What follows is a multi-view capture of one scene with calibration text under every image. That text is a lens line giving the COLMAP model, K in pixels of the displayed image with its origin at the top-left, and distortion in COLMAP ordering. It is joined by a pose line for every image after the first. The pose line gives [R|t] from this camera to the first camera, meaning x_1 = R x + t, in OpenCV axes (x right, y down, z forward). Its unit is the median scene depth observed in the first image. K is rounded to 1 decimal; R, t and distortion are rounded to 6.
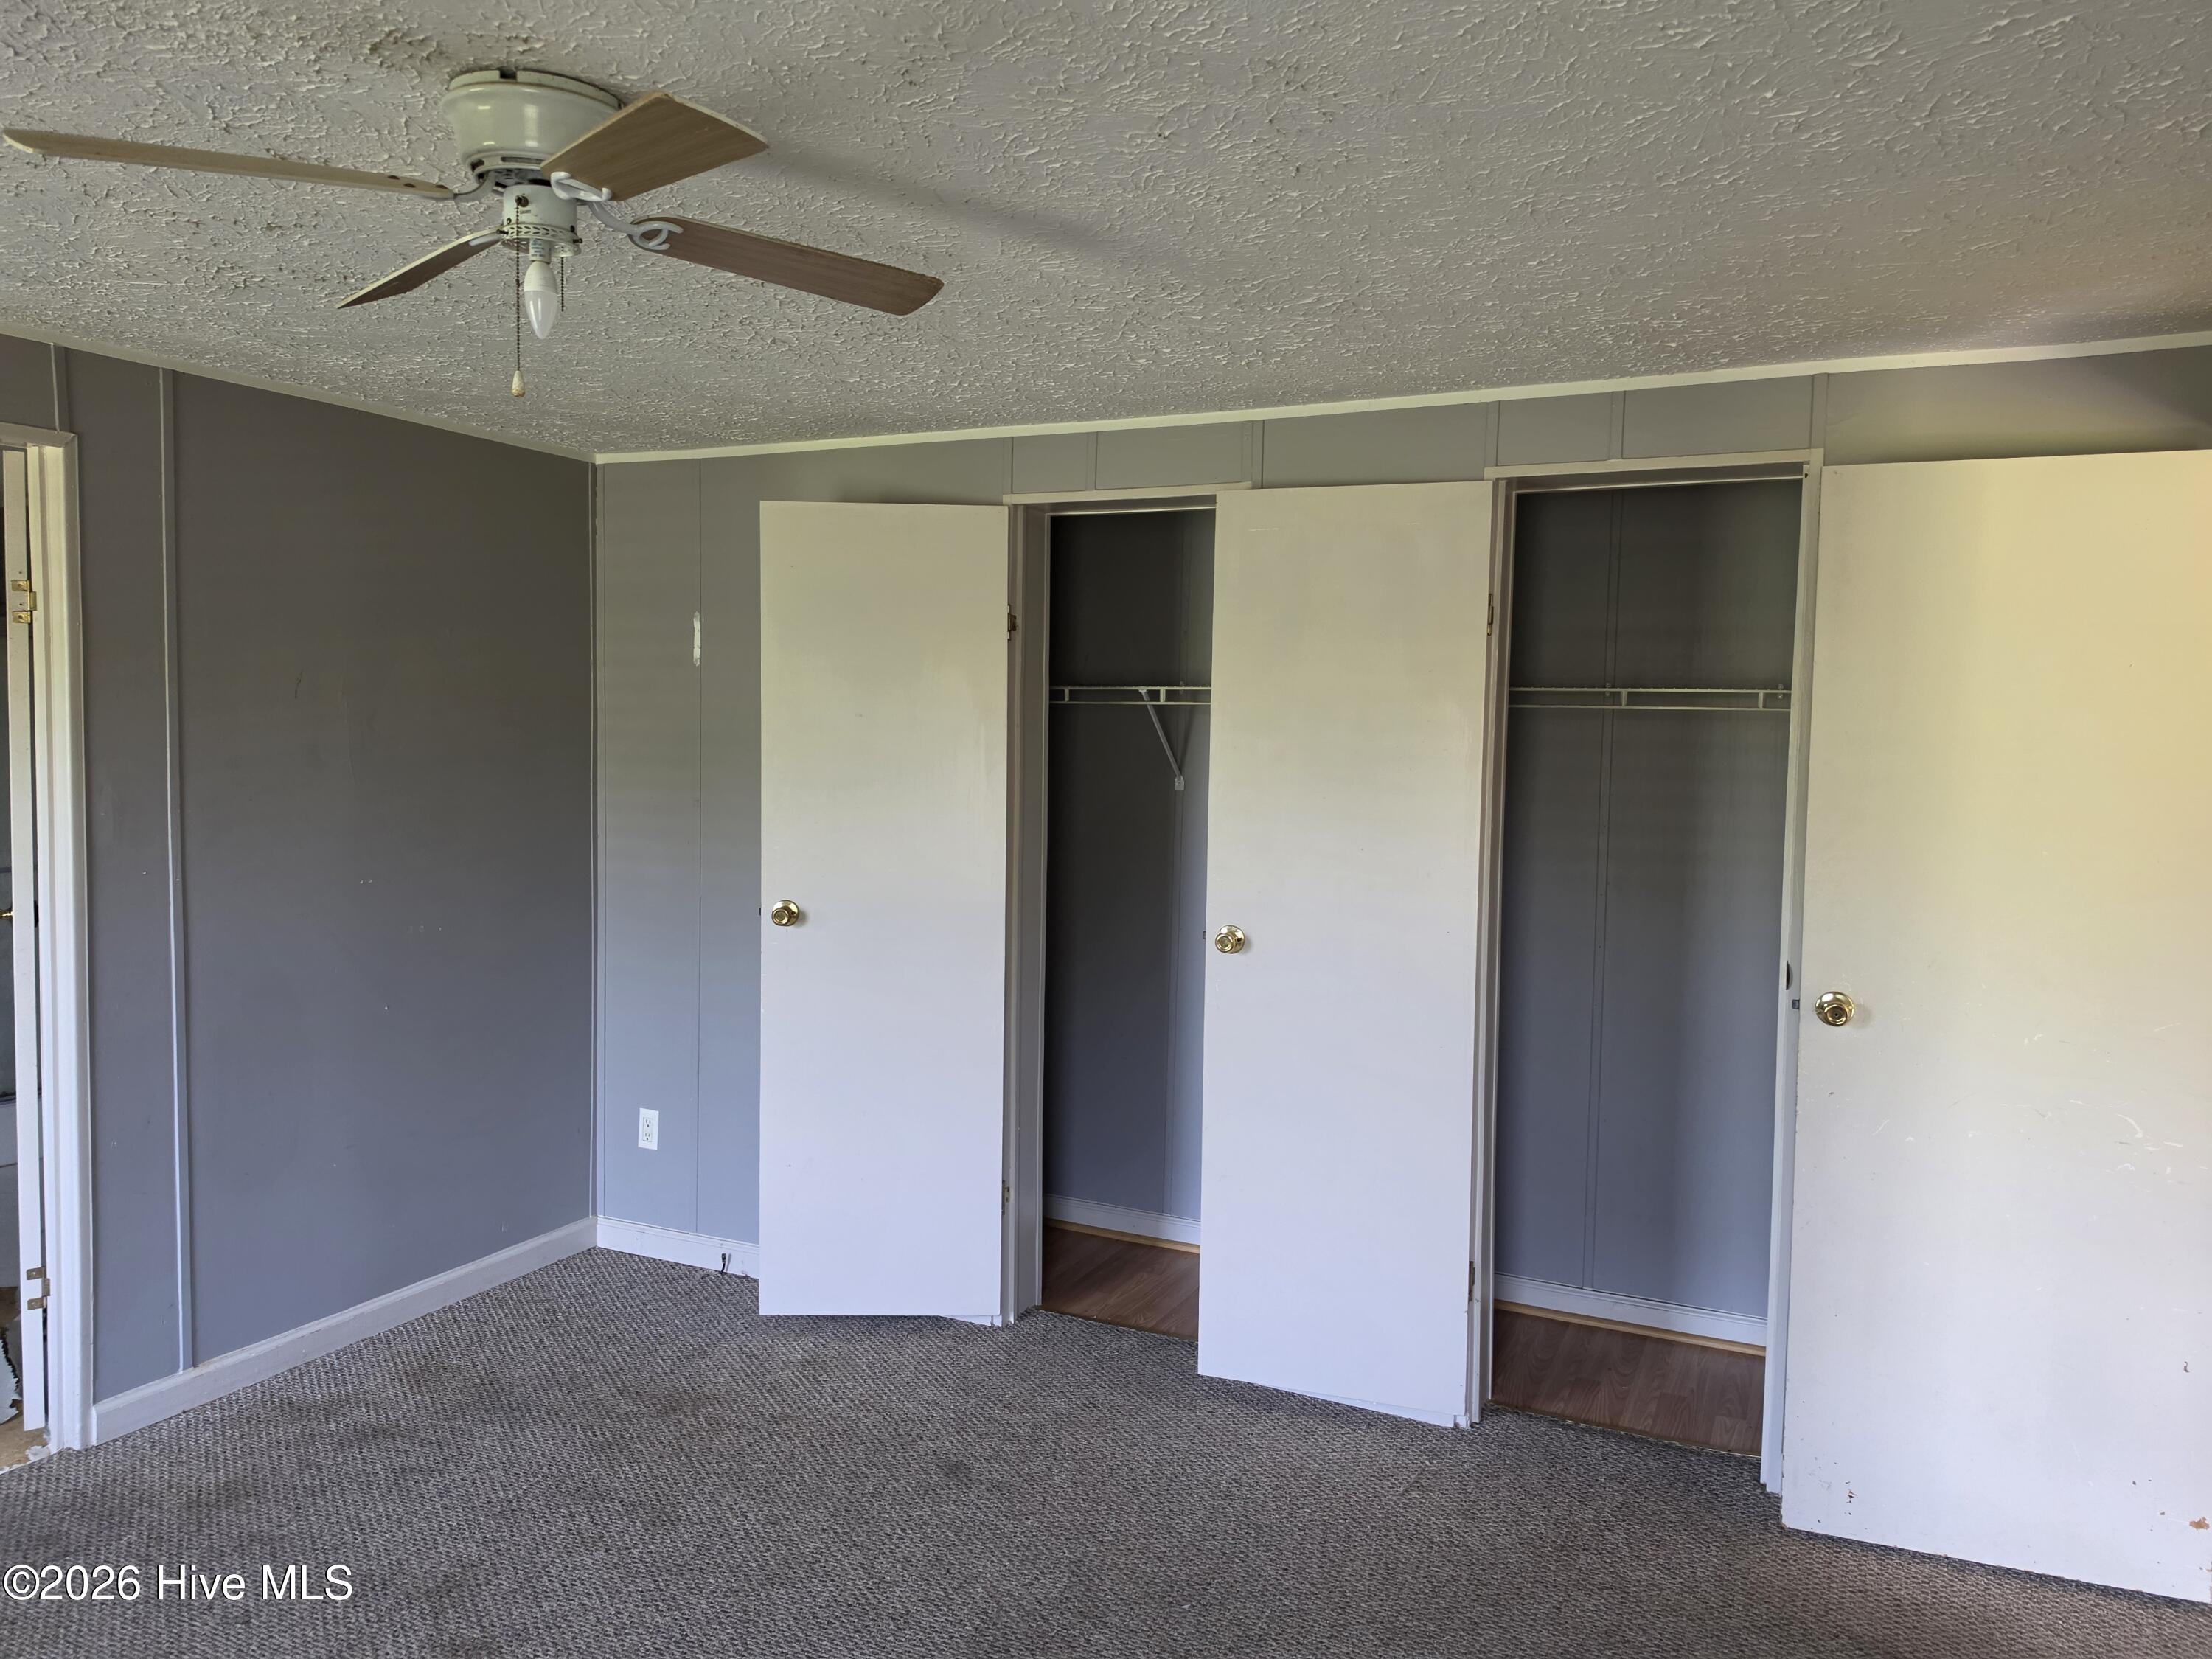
lens RADIAL K [[1556.6, 0, 1110.7], [0, 1556.6, 820.8], [0, 0, 1]] dist [0.011460, -0.009903]
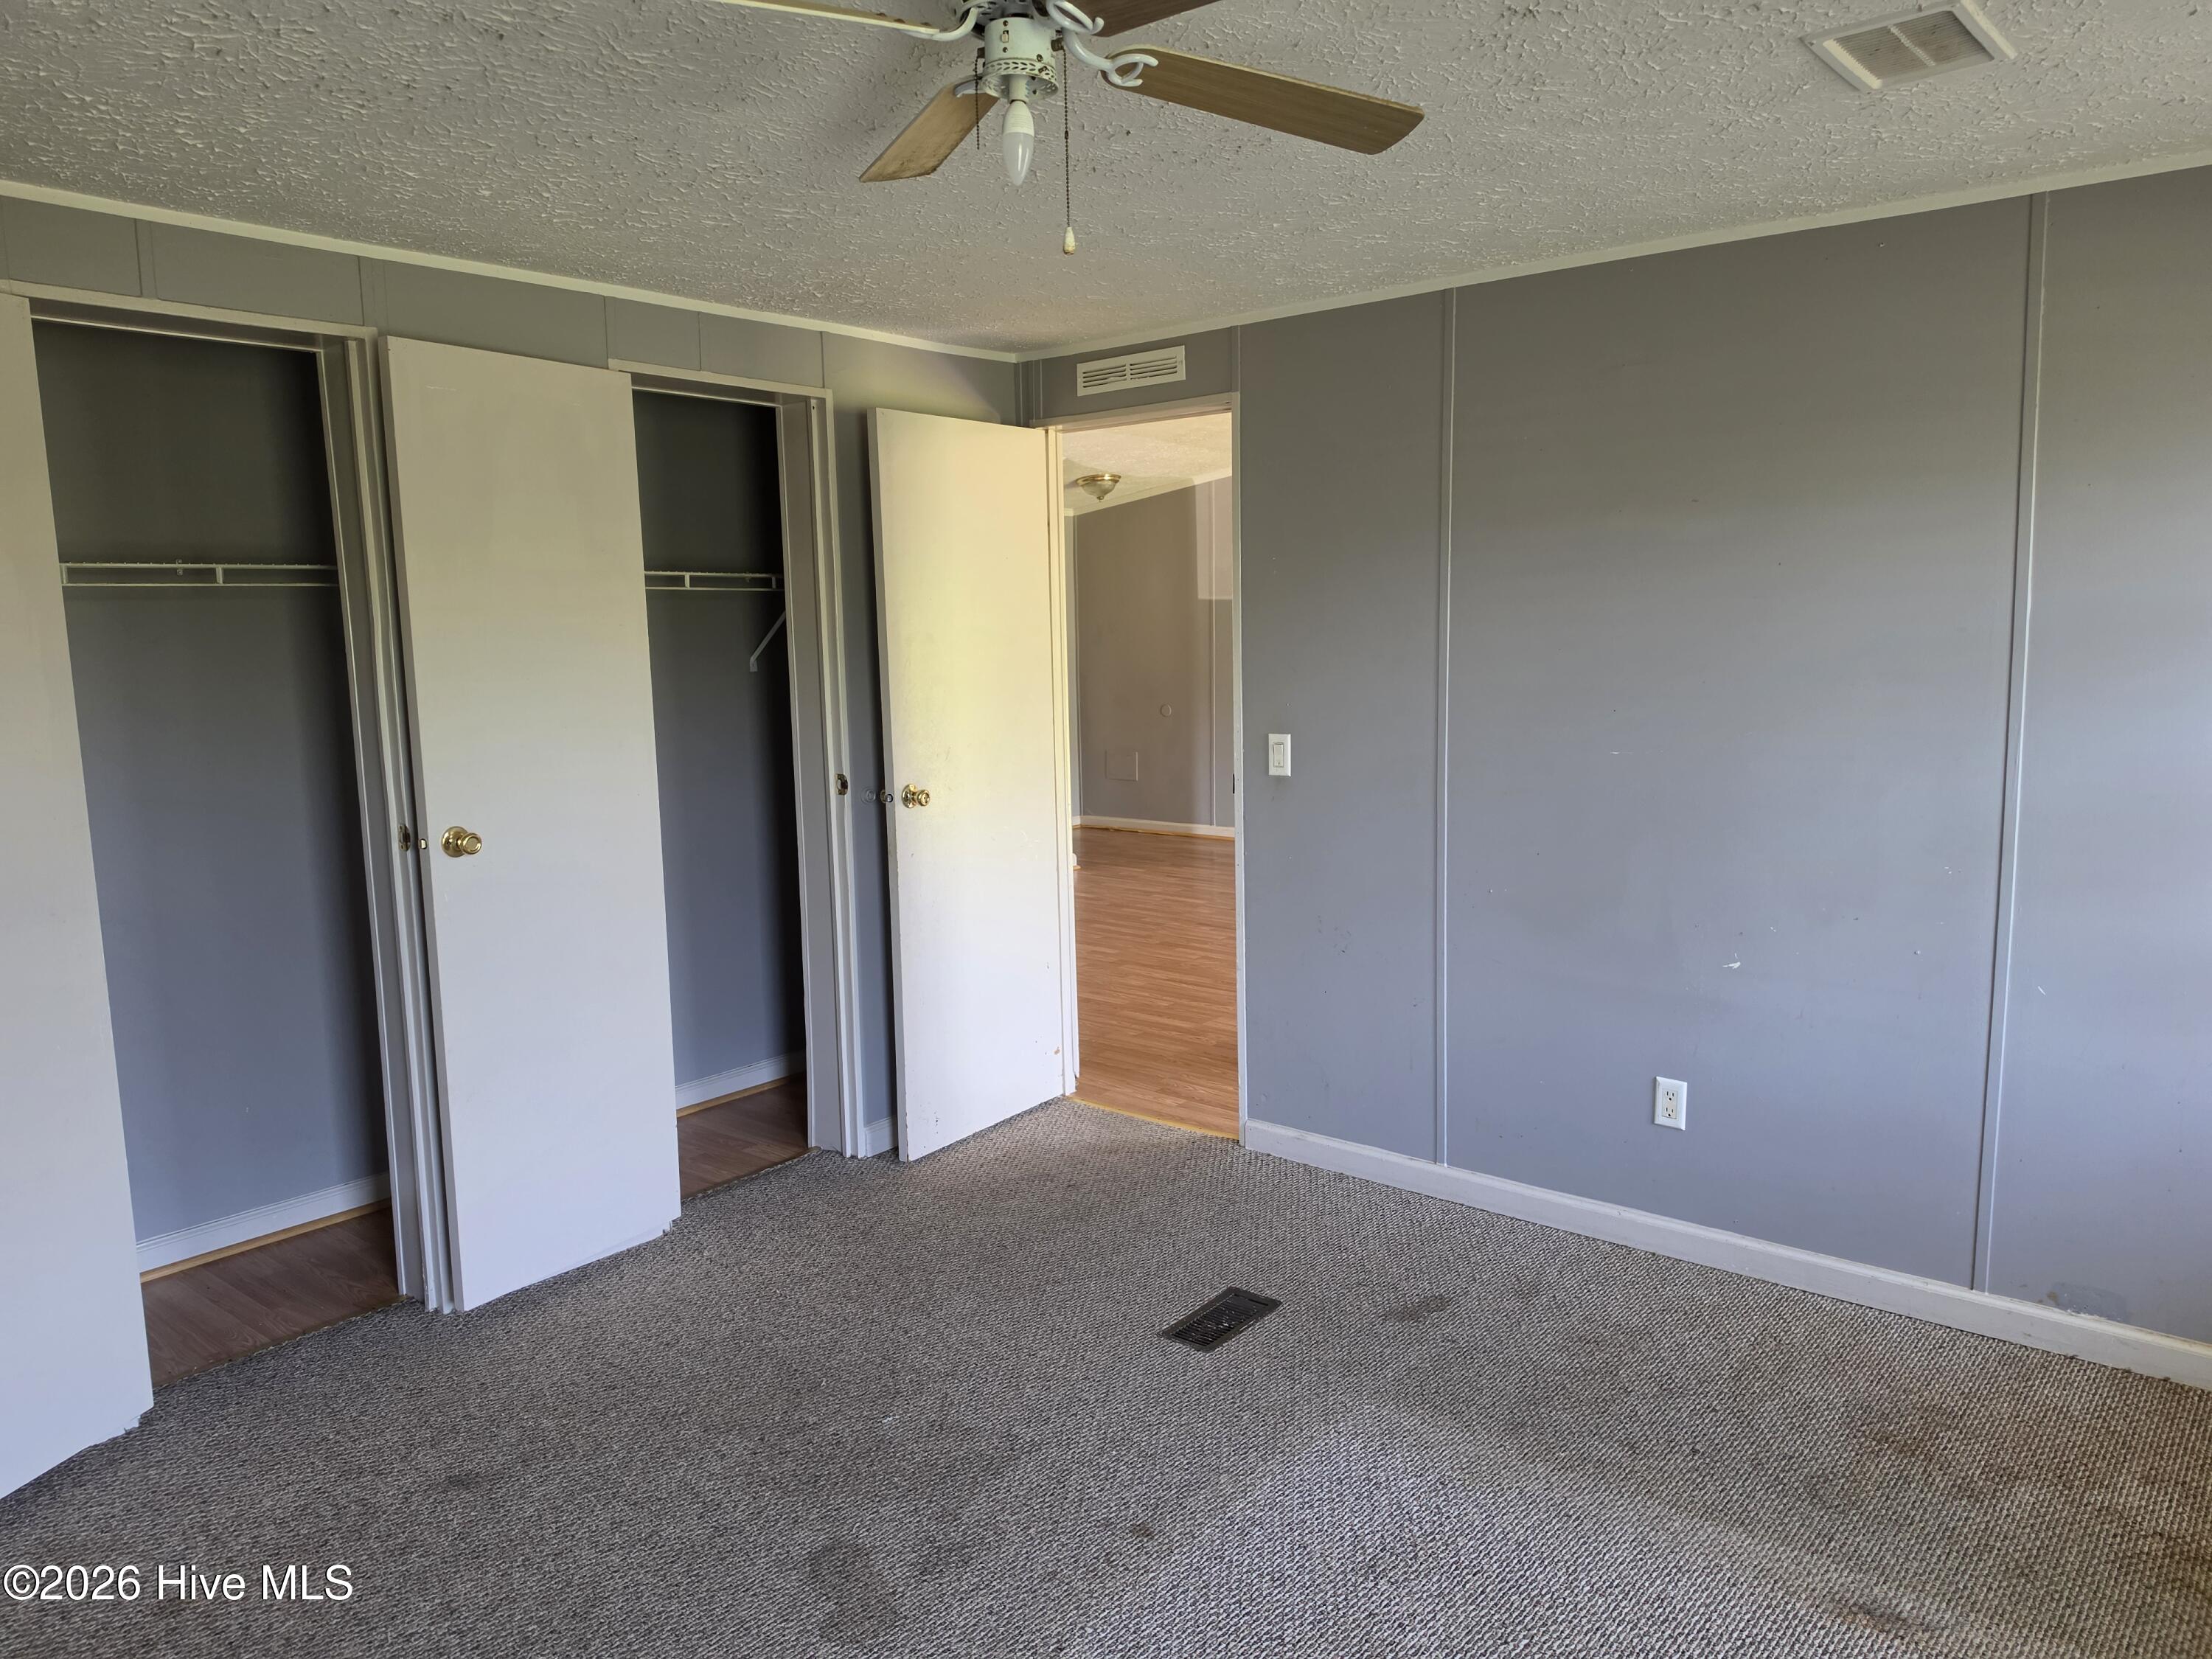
lens RADIAL K [[1556.6, 0, 1116.9], [0, 1556.6, 836.7], [0, 0, 1]] dist [0.011460, -0.009903]
pose [[0.229180, -0.157833, 0.960503, -0.880481], [0.093118, 0.985796, 0.139770, -0.024220], [-0.968920, 0.057407, 0.240622, 0.472999]]
